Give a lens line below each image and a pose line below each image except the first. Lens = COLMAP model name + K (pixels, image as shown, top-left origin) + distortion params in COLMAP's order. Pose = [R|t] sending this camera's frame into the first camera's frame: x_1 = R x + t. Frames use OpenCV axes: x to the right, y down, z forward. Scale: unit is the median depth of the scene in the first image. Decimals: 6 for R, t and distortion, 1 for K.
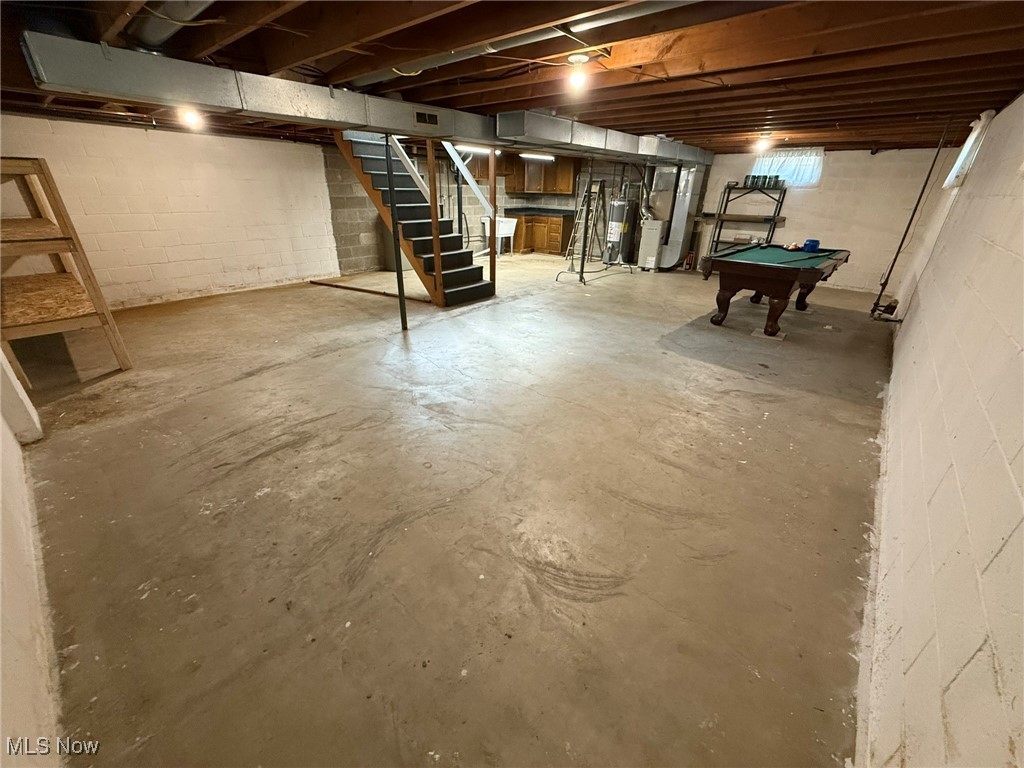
lens RADIAL K [[408.0, 0, 510.2], [0, 408.0, 382.9], [0, 0, 1]] dist [-0.001331, -0.000321]
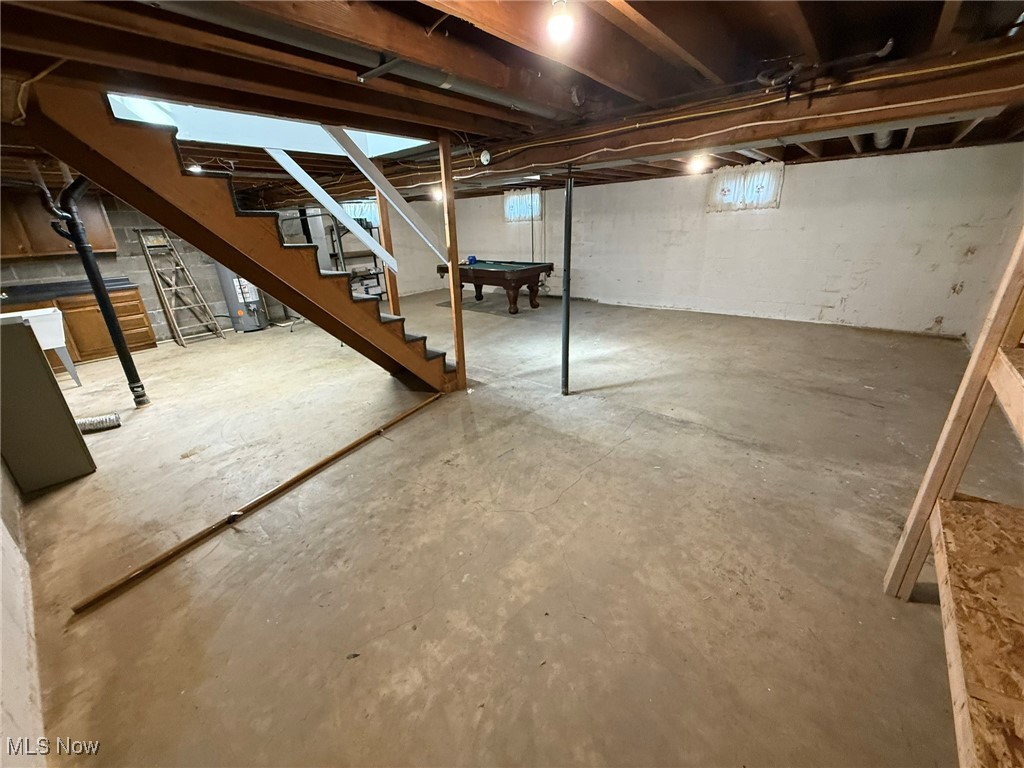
lens RADIAL K [[408.0, 0, 510.2], [0, 408.0, 382.9], [0, 0, 1]] dist [-0.001331, -0.000321]
pose [[-0.014107, -0.378860, 0.925346, -0.902479], [0.468477, 0.815075, 0.340854, -0.432210], [-0.883363, 0.438312, 0.165989, 0.851654]]
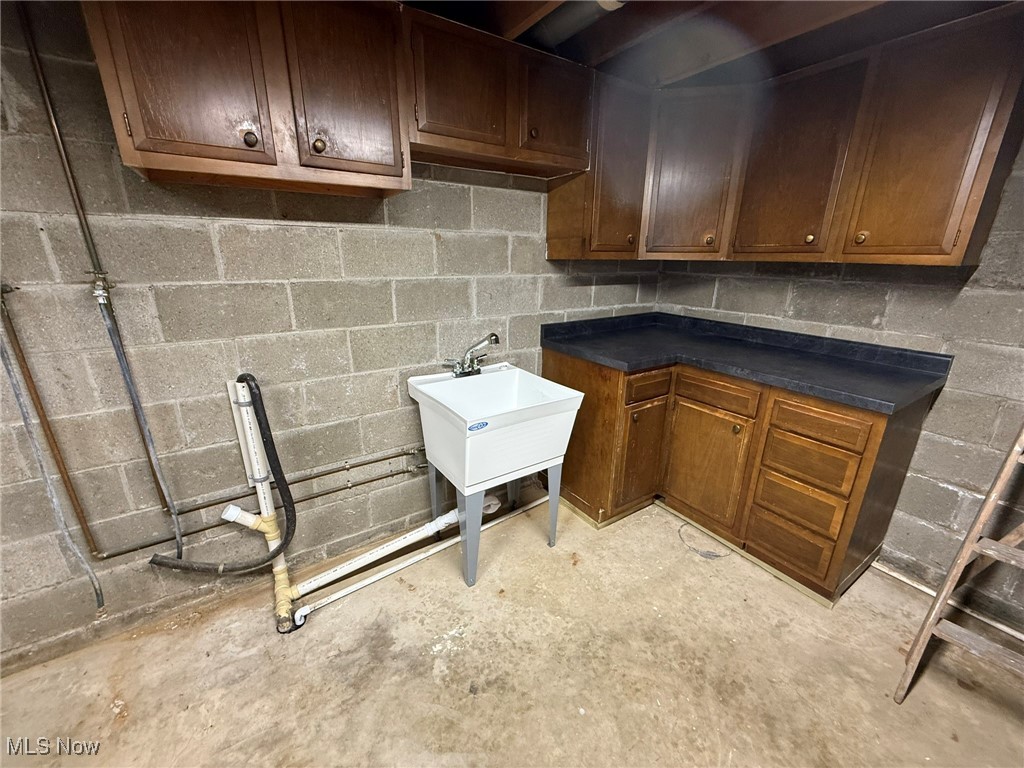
lens RADIAL K [[408.0, 0, 510.2], [0, 408.0, 382.9], [0, 0, 1]] dist [-0.001331, -0.000321]
pose [[0.961840, 0.069813, -0.264557, 0.062341], [-0.107334, 0.985671, -0.130124, -0.694974], [0.251681, 0.153555, 0.955551, 1.490037]]
